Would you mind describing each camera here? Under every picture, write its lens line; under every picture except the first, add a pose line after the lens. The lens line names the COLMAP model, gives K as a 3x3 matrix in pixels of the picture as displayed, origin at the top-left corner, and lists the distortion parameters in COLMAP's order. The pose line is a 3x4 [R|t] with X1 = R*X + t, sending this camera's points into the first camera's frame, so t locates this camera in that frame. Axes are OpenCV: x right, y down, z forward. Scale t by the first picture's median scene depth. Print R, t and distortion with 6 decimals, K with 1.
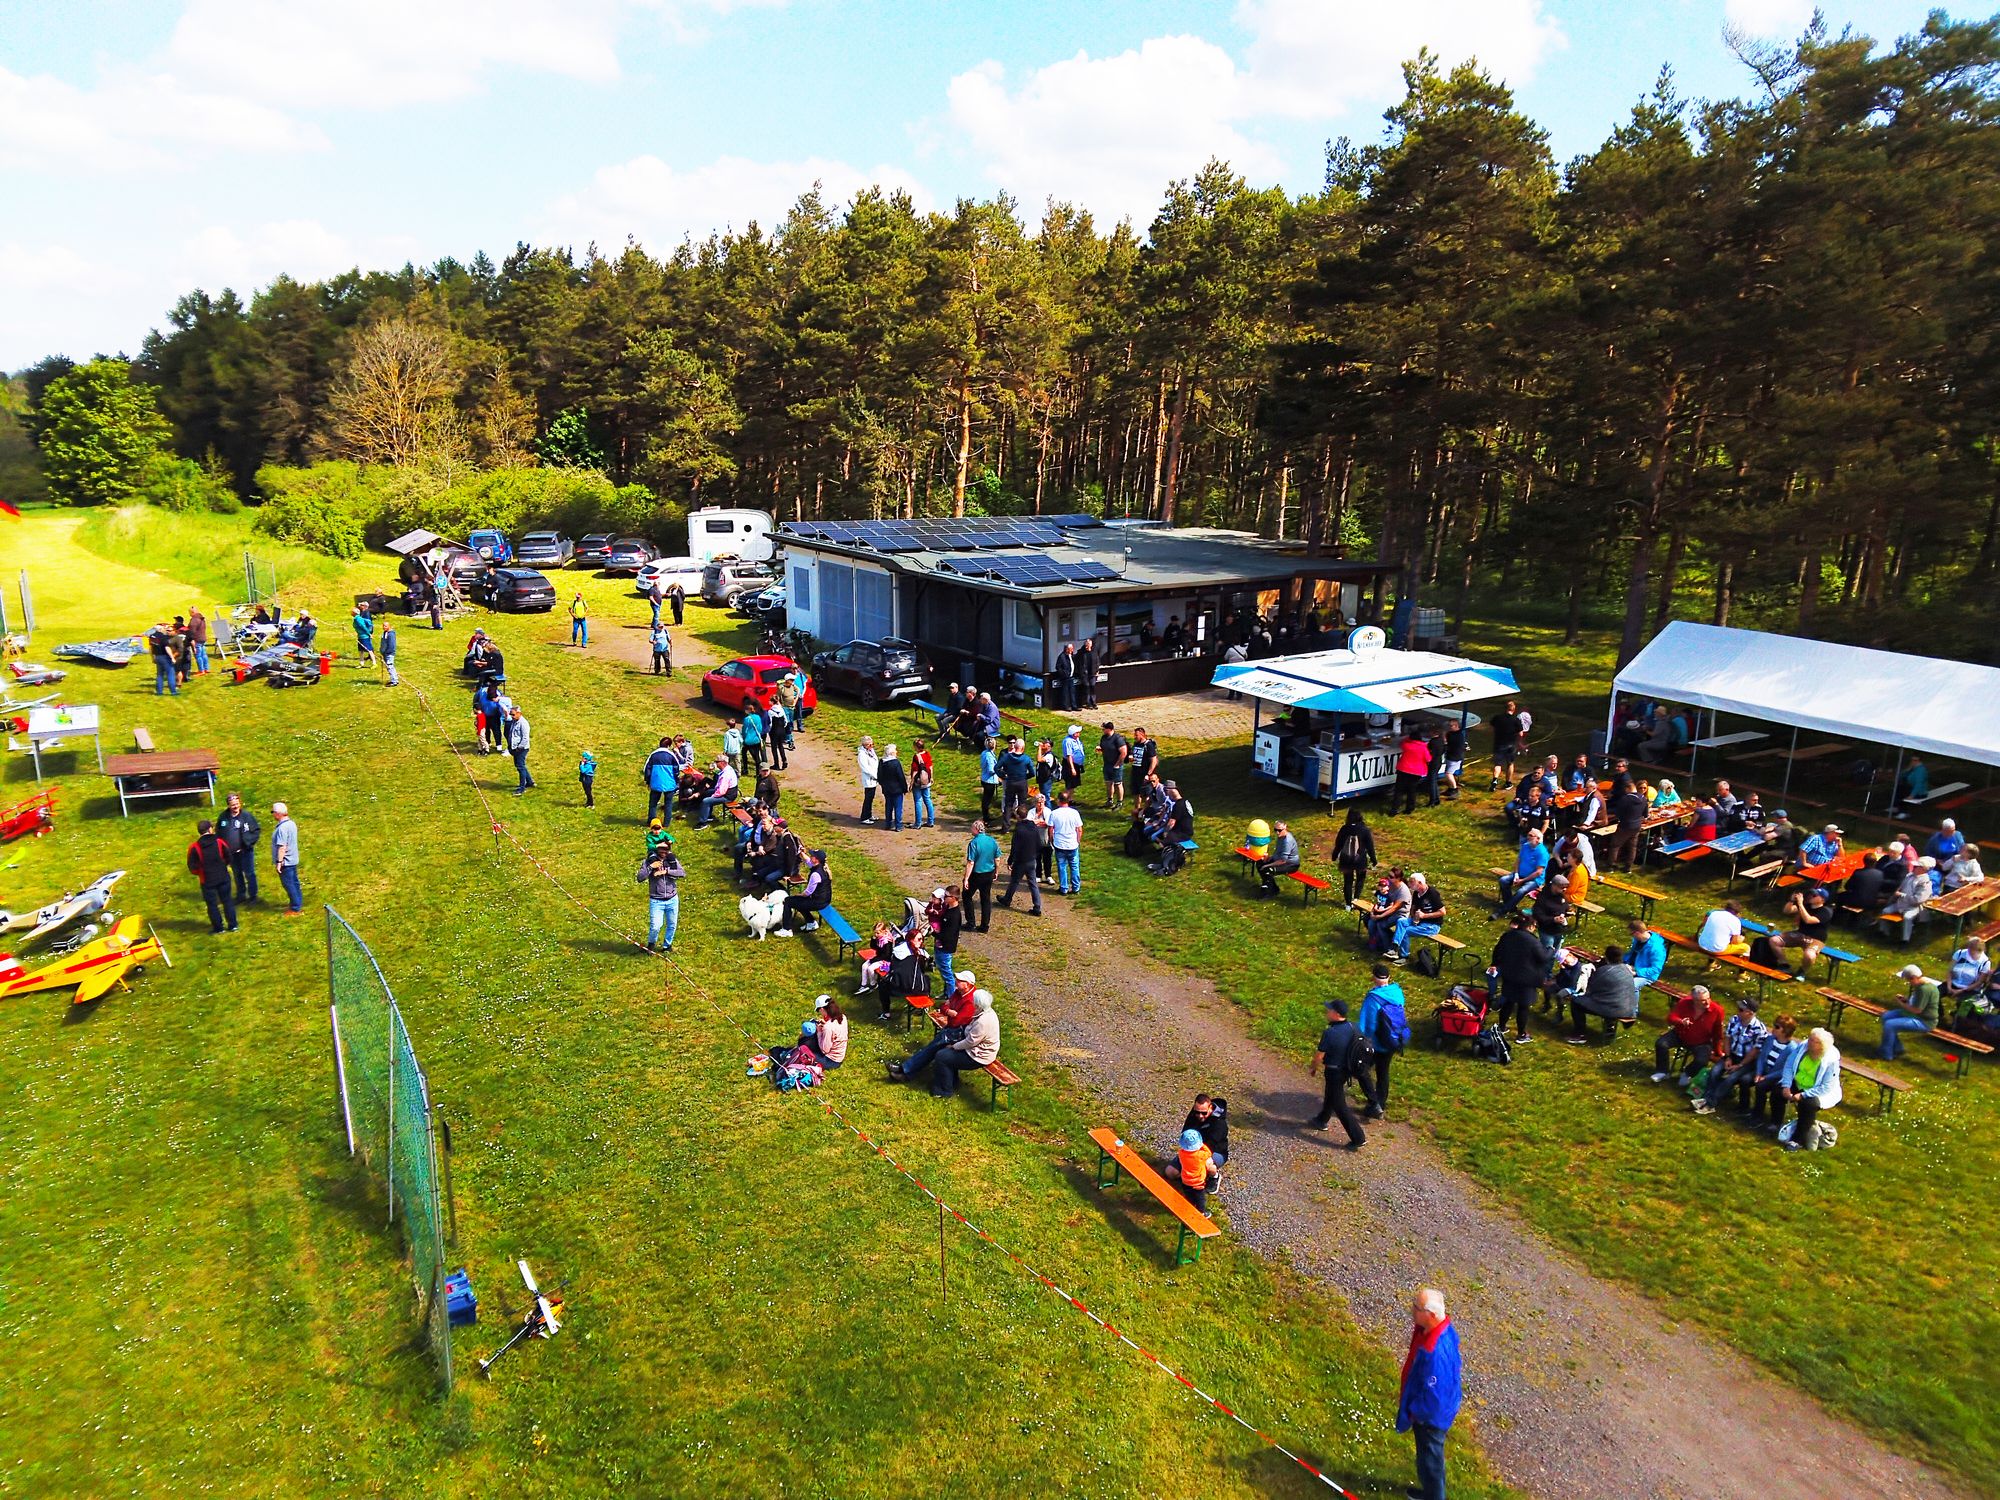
lens RADIAL K [[1524.6, 0, 1049.7], [0, 1524.6, 780.2], [0, 0, 1]] dist [0.056163, -0.084853]
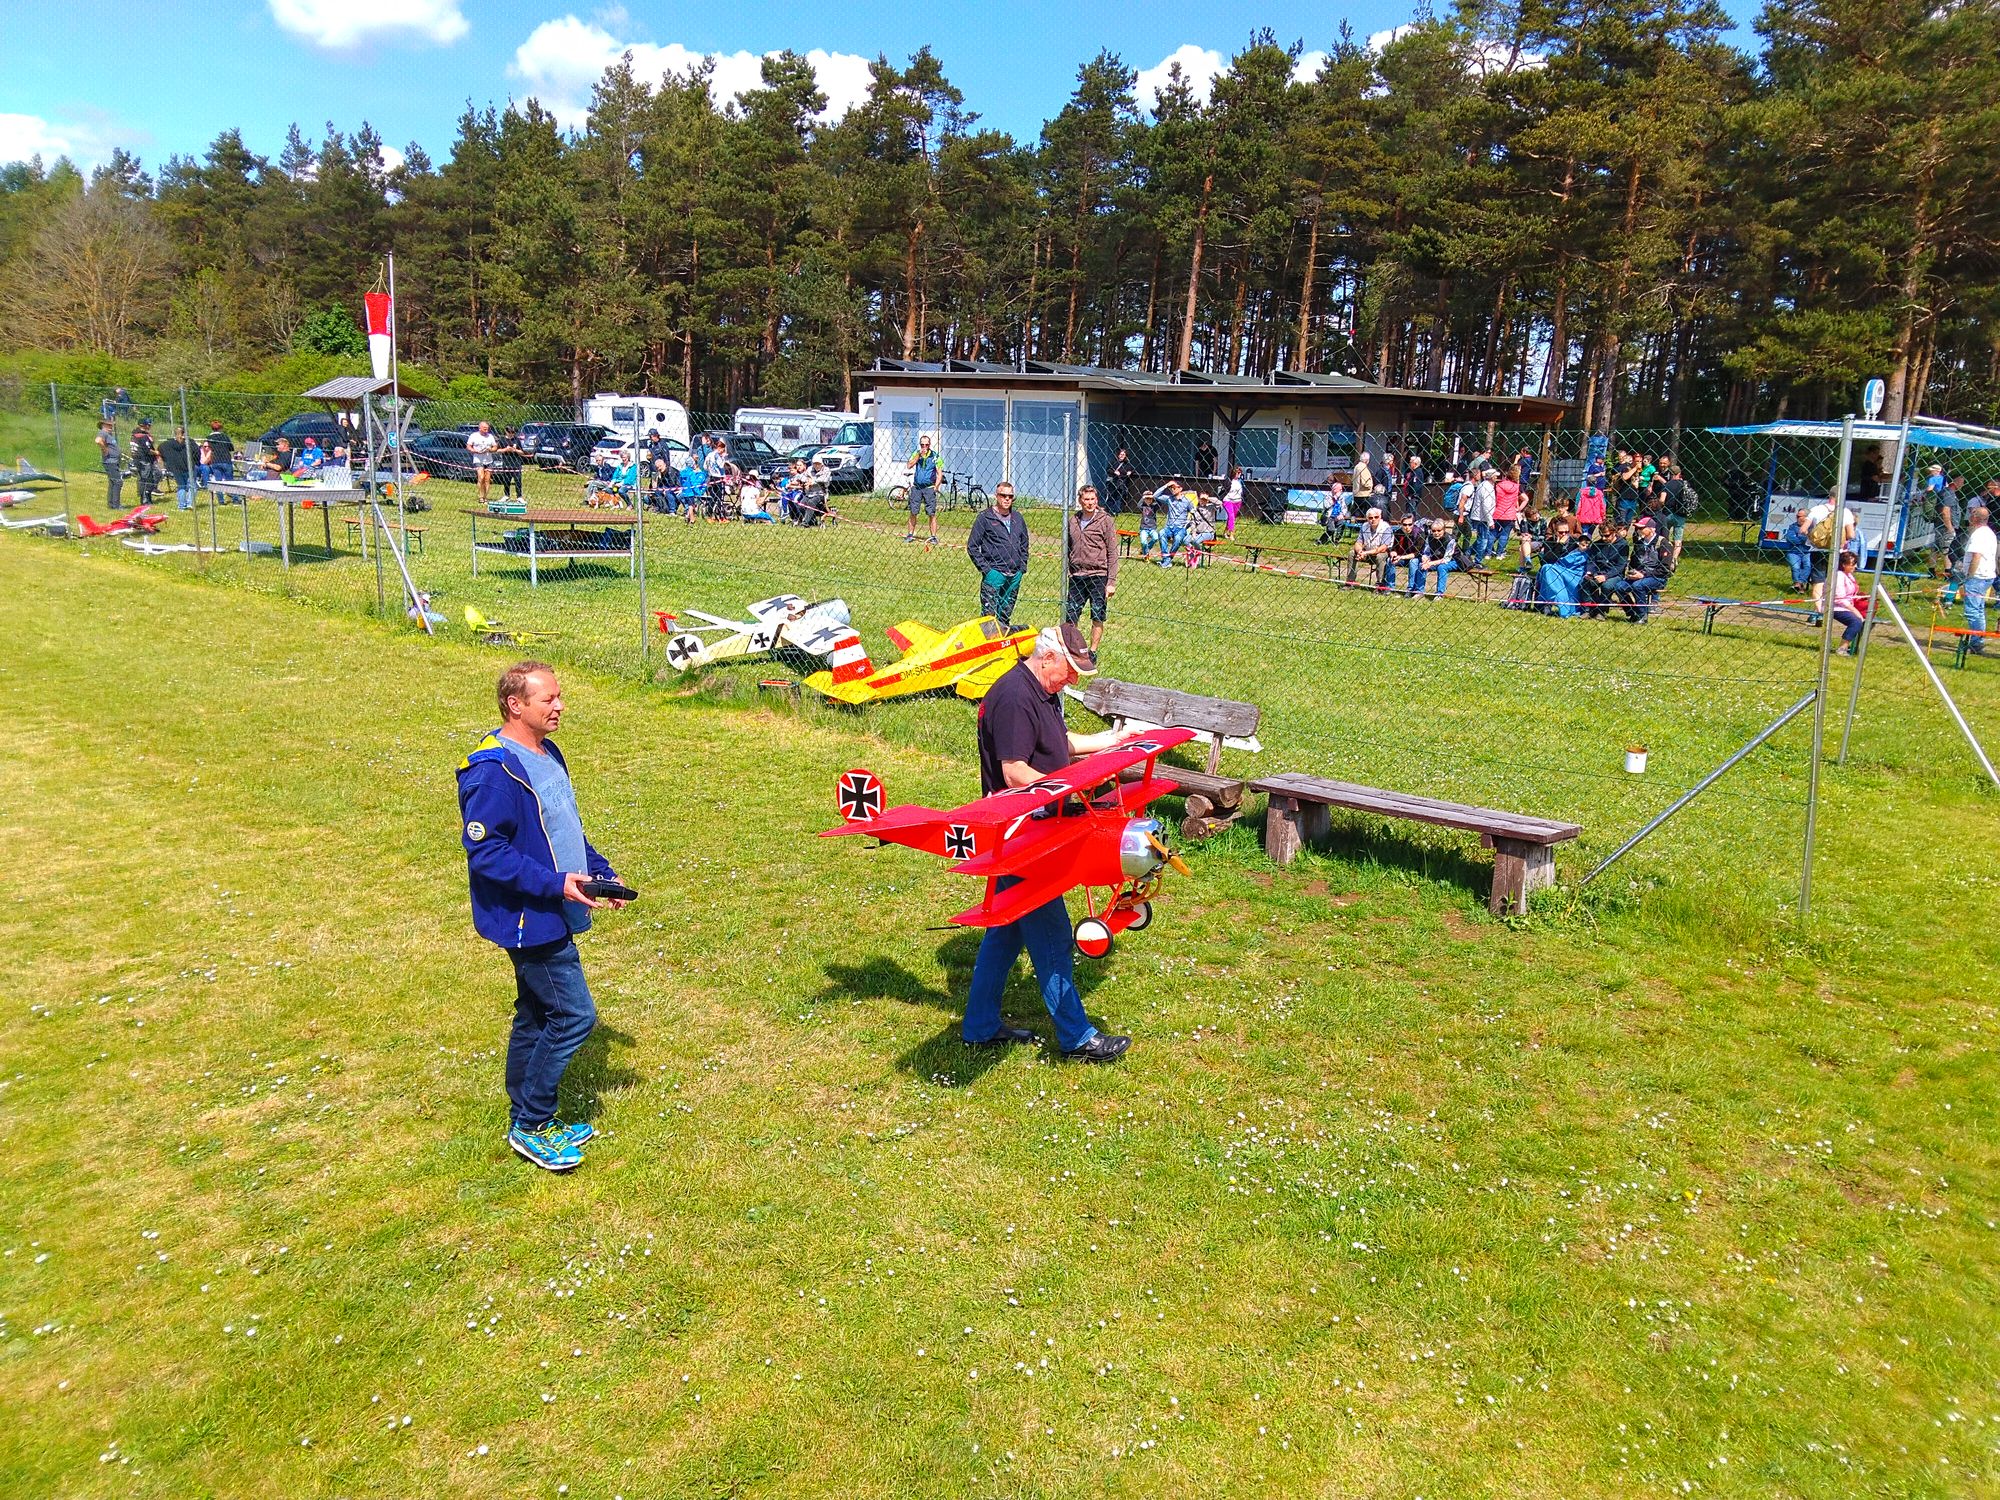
lens RADIAL K [[1524.6, 0, 1049.7], [0, 1524.6, 780.2], [0, 0, 1]] dist [0.056163, -0.084853]
pose [[0.956546, -0.049050, 0.287426, -0.358175], [0.051972, 0.998645, -0.002539, 0.076570], [-0.286912, 0.017367, 0.957799, 0.169357]]
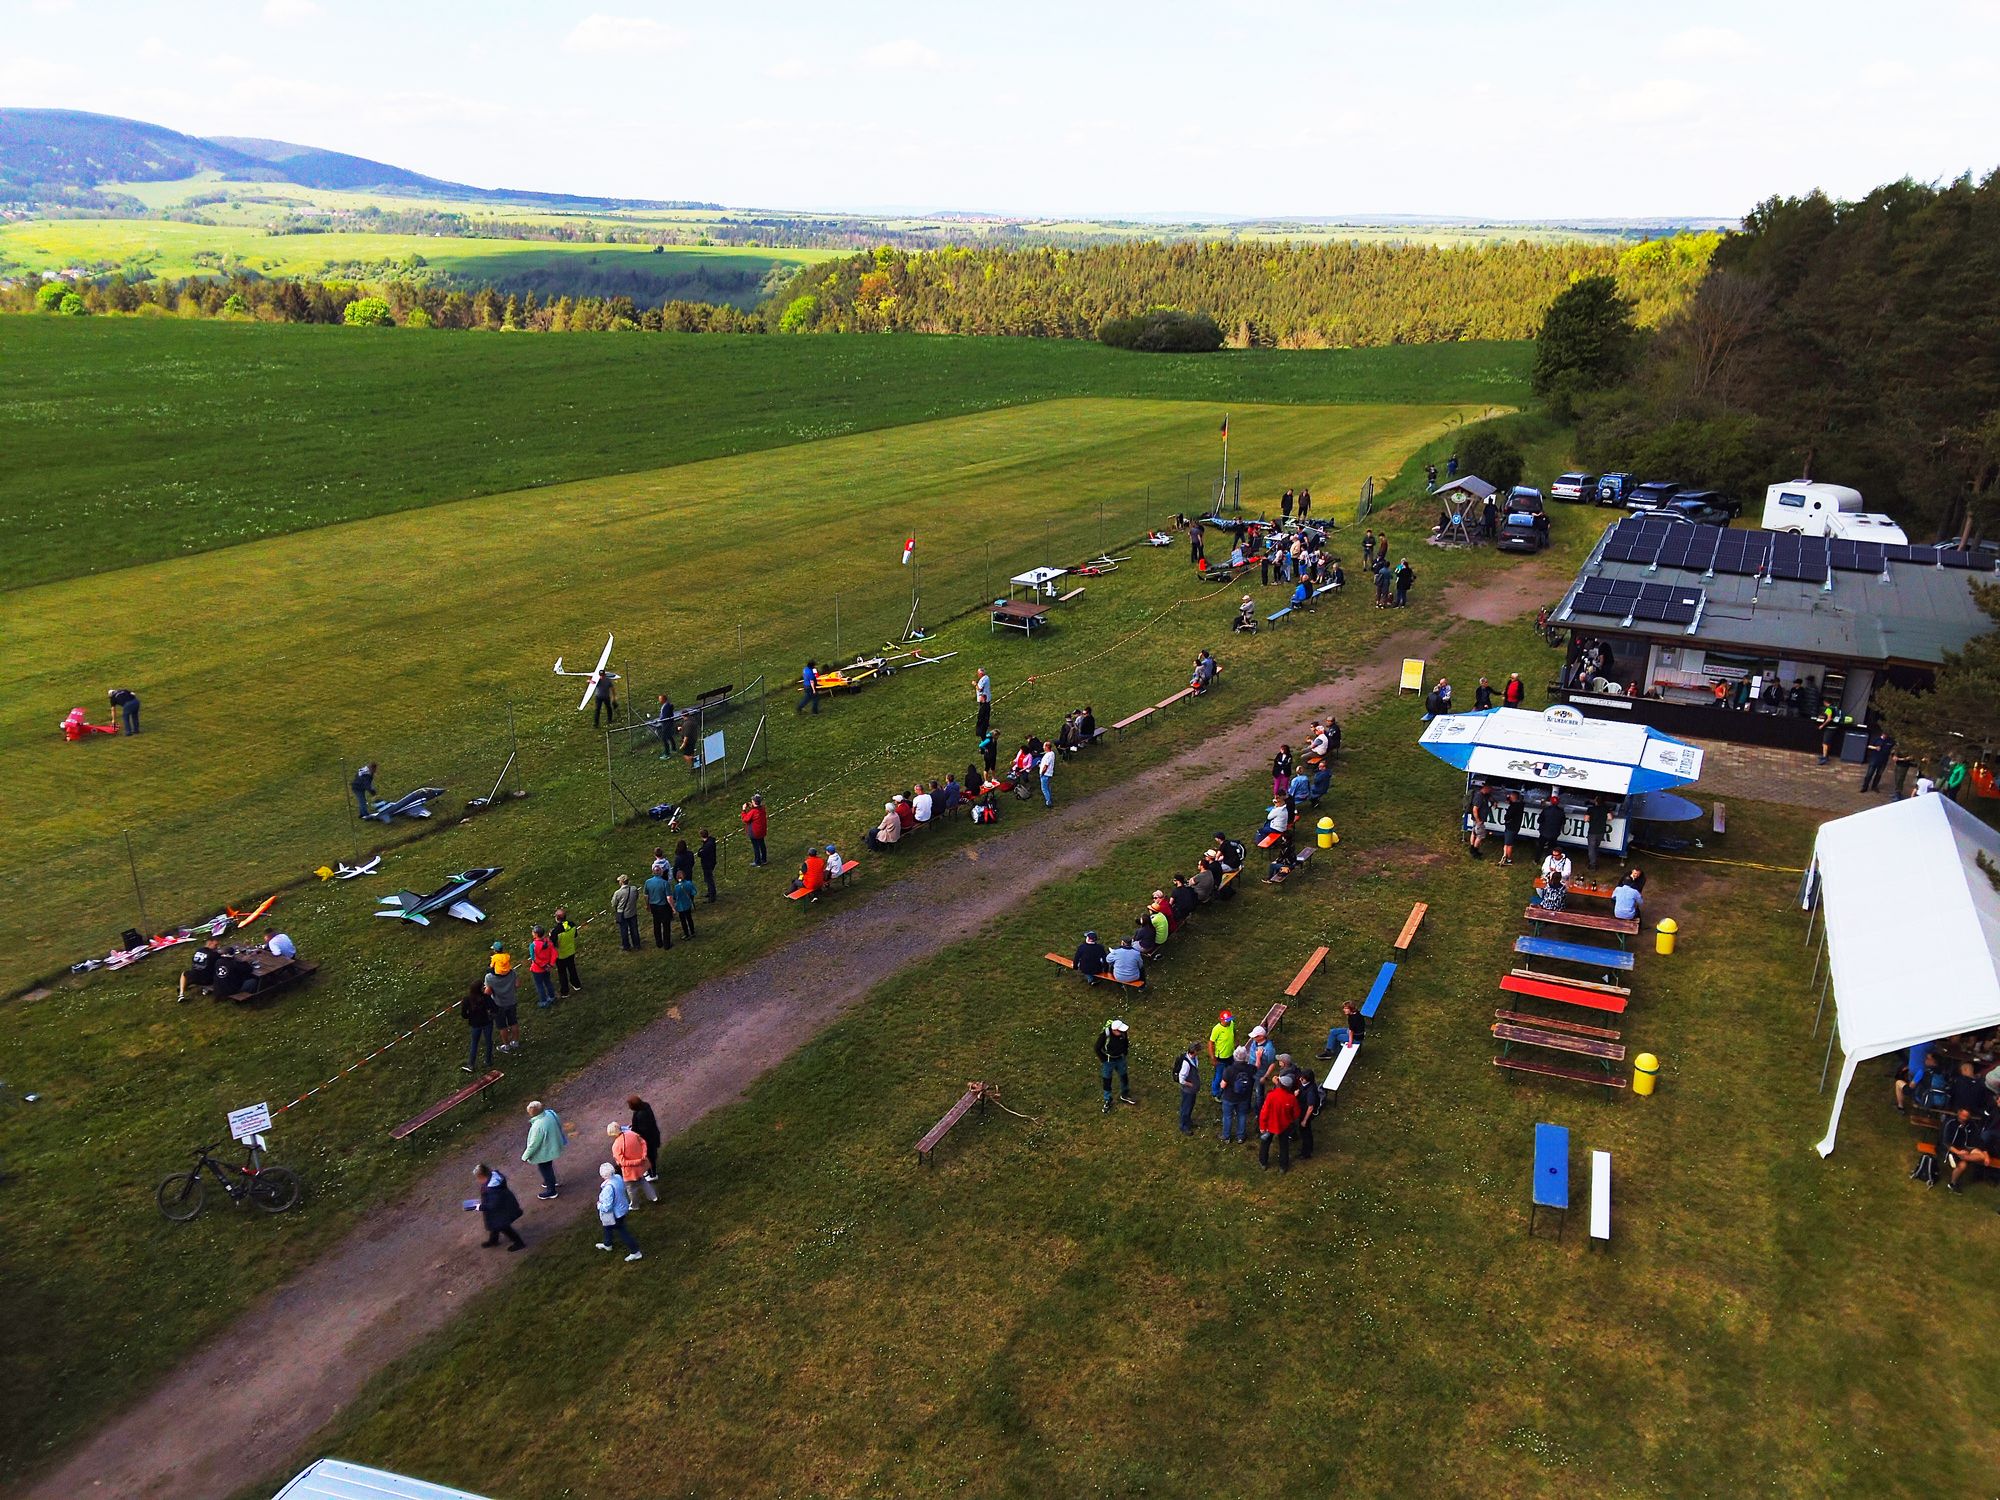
lens RADIAL K [[1524.6, 0, 1049.7], [0, 1524.6, 780.2], [0, 0, 1]] dist [0.056163, -0.084853]
pose [[0.500700, 0.299309, -0.812227, 0.648027], [-0.221781, 0.951355, 0.213860, -0.138554], [0.836727, 0.073057, 0.542725, 0.017763]]
